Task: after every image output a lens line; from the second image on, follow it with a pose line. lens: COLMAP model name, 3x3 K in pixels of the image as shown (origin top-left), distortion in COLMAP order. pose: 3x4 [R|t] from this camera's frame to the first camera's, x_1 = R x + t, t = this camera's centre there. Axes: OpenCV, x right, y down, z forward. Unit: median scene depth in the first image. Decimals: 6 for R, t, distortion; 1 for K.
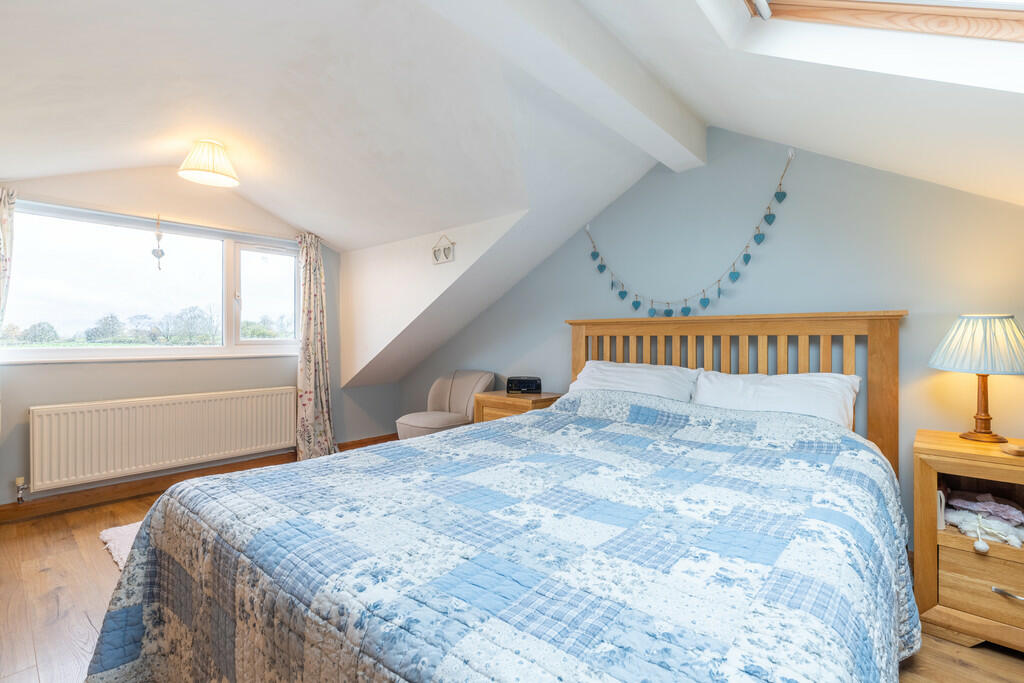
lens RADIAL K [[468.5, 0, 514.6], [0, 468.5, 337.7], [0, 0, 1]] dist [0.011212, -0.001115]
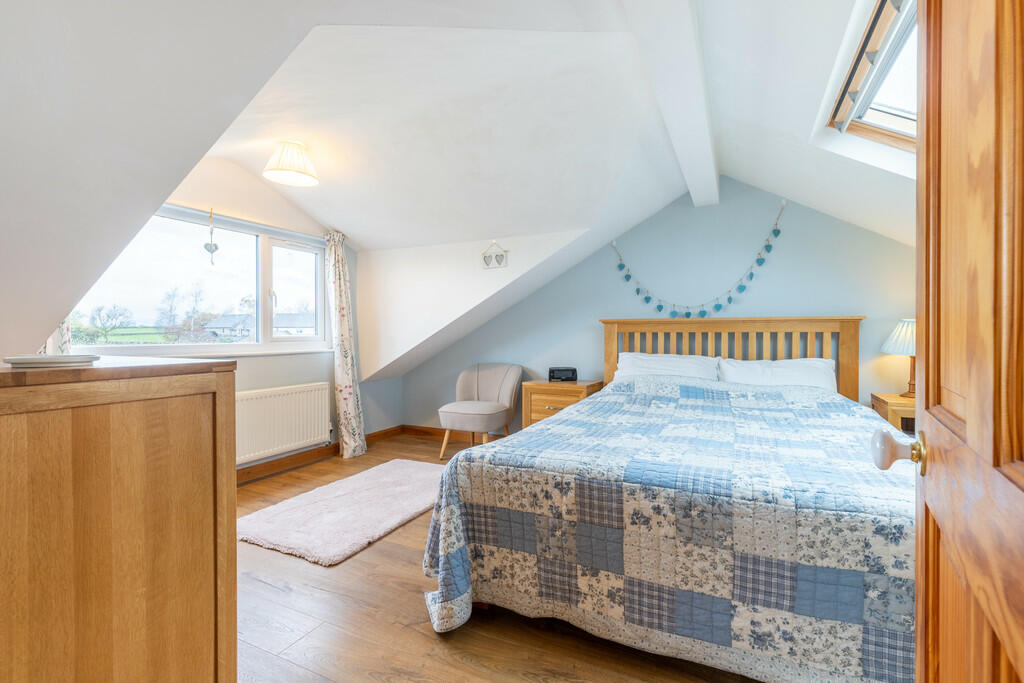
lens RADIAL K [[468.5, 0, 507.0], [0, 468.5, 341.8], [0, 0, 1]] dist [0.011212, -0.001115]
pose [[0.963722, -0.006665, 0.266825, -0.485576], [0.001228, 0.999788, 0.020540, -0.005211], [-0.266906, -0.019467, 0.963526, -0.115460]]
